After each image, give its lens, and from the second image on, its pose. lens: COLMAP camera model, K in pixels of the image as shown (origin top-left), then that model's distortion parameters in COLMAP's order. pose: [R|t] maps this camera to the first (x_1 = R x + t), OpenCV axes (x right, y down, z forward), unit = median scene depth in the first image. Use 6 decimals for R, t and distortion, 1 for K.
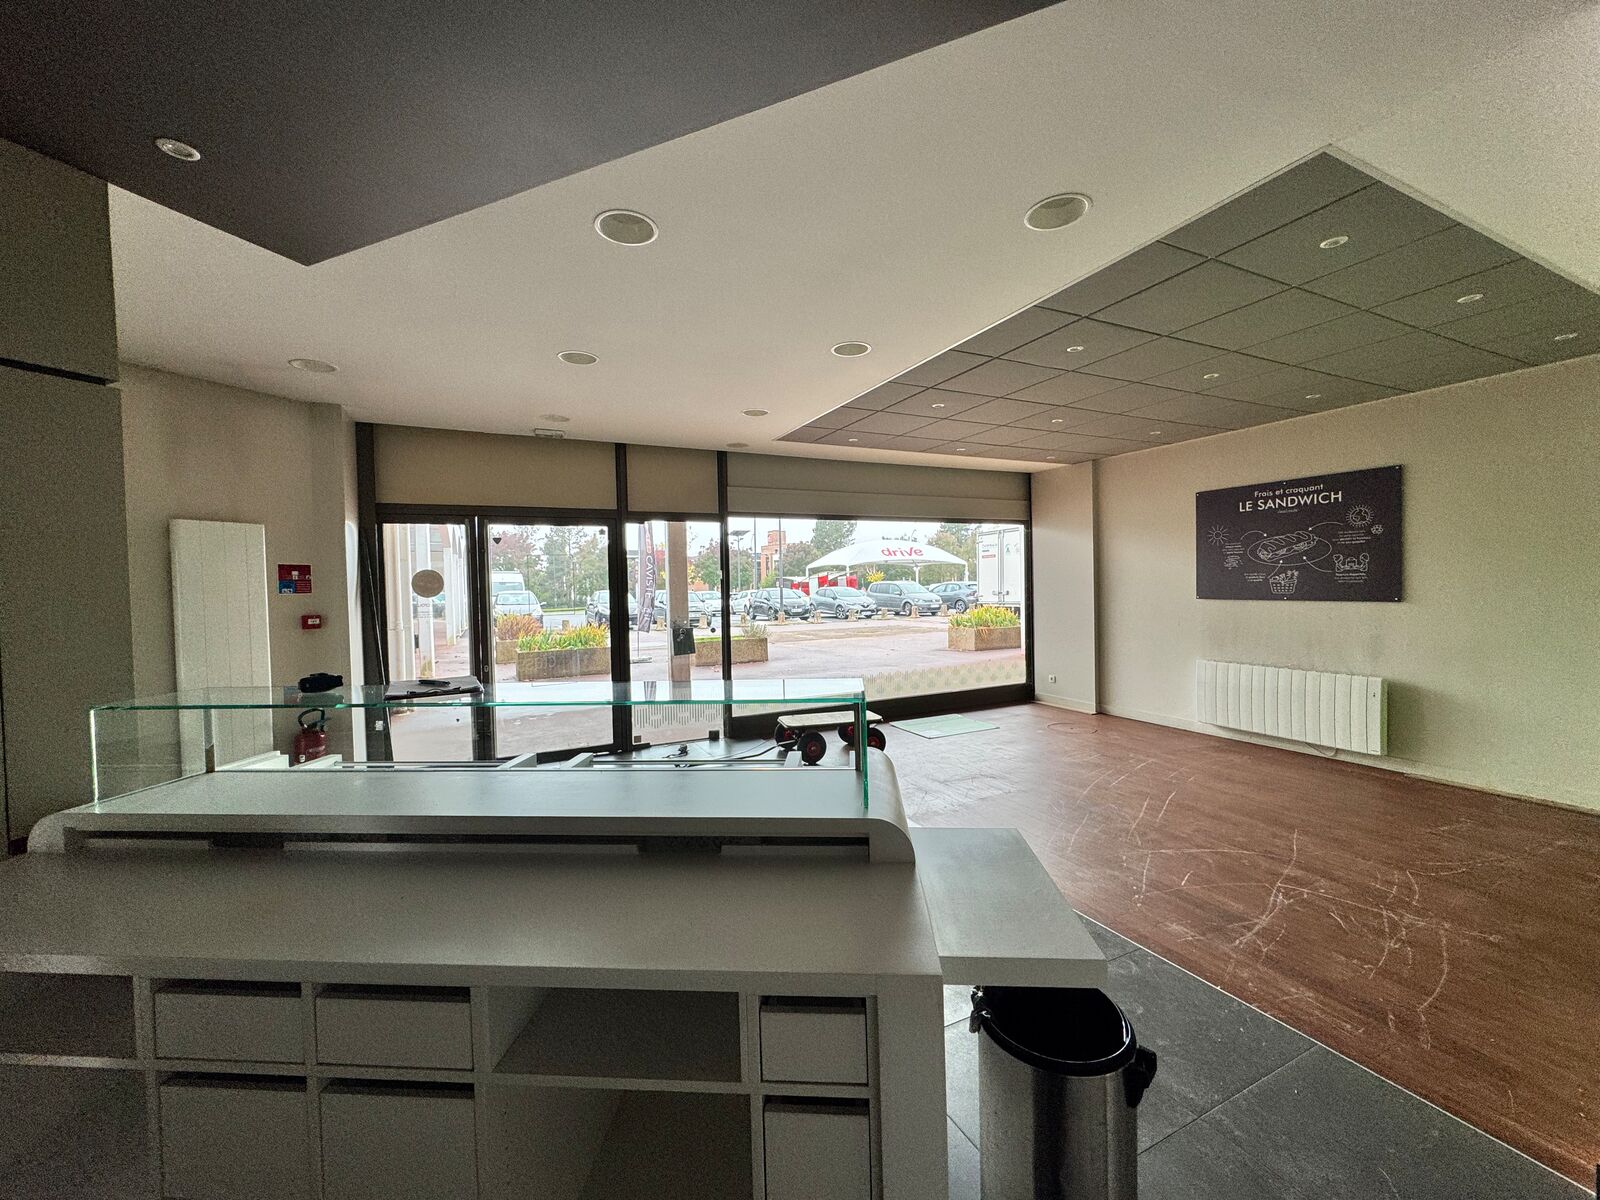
lens RADIAL K [[635.1, 0, 800.8], [0, 635.1, 600.1], [0, 0, 1]] dist [-0.005952, -0.000968]
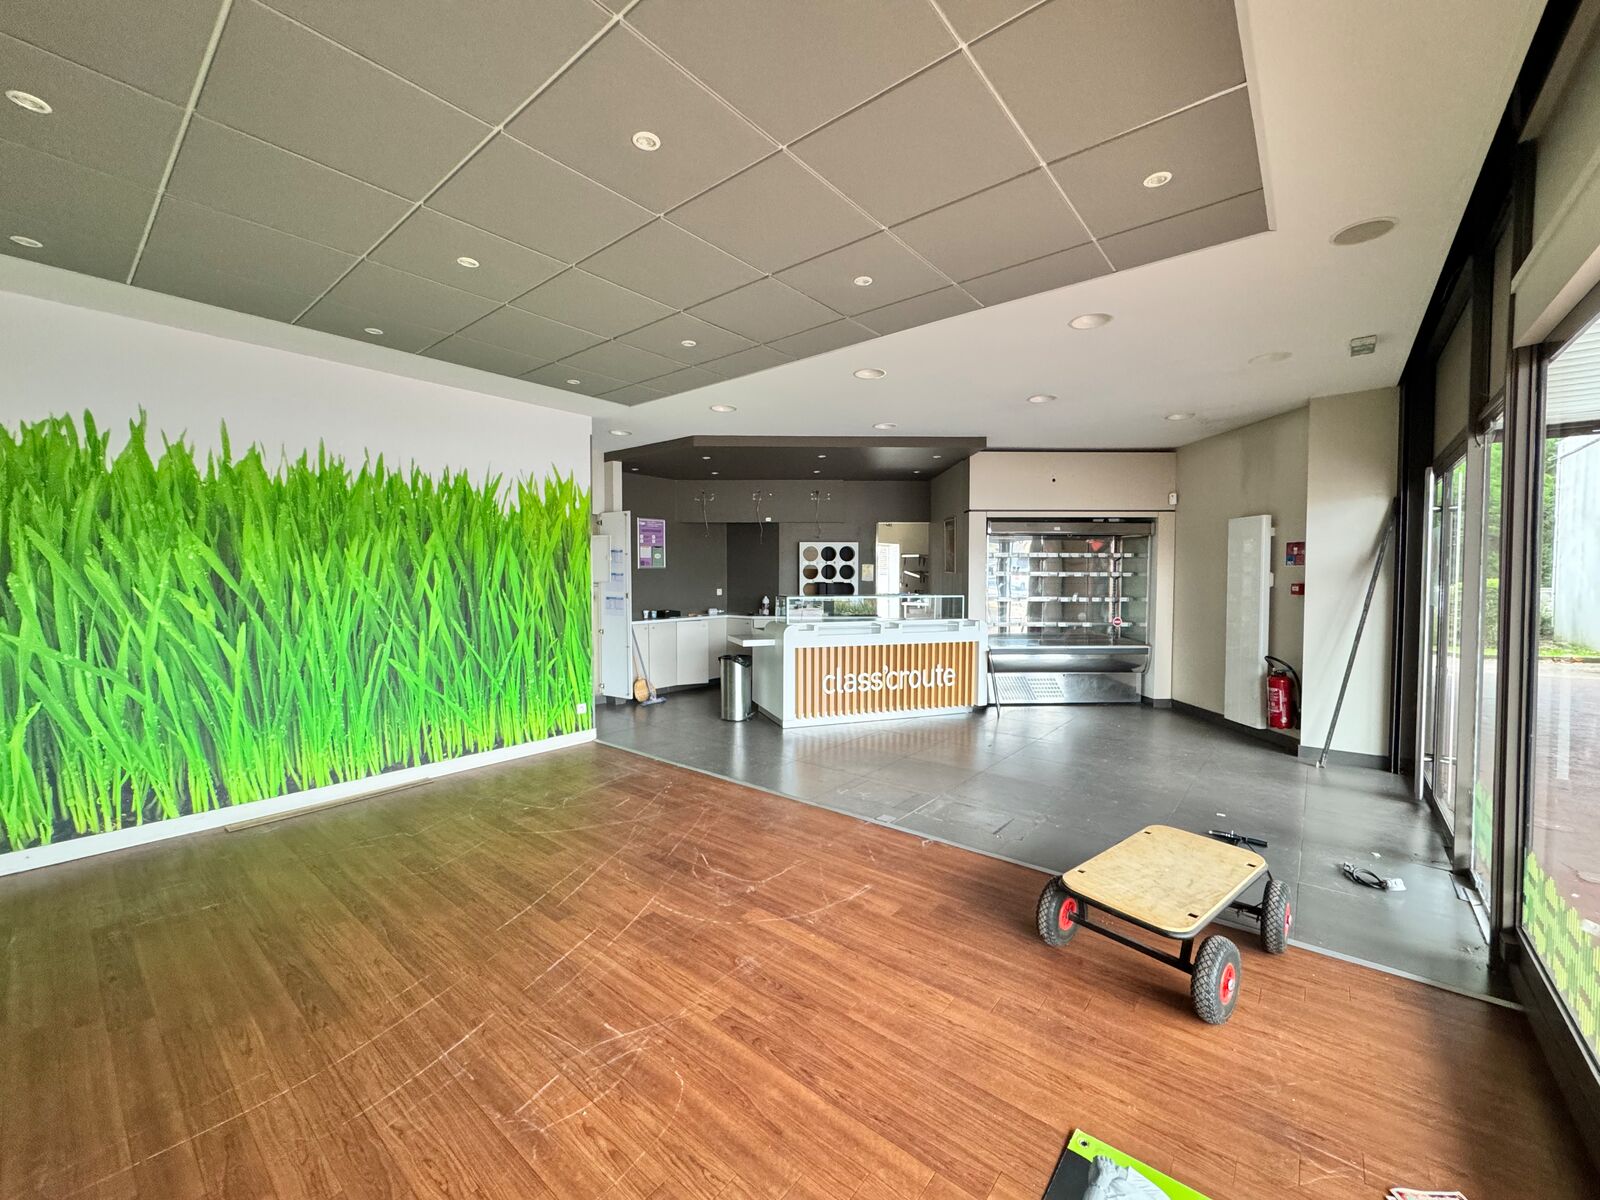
lens RADIAL K [[635.1, 0, 804.4], [0, 635.1, 596.6], [0, 0, 1]] dist [-0.005952, -0.000968]
pose [[-0.906085, 0.036232, -0.421542, 0.668627], [0.007554, 0.997553, 0.069502, -0.048369], [0.423029, 0.059790, -0.904141, 1.908663]]
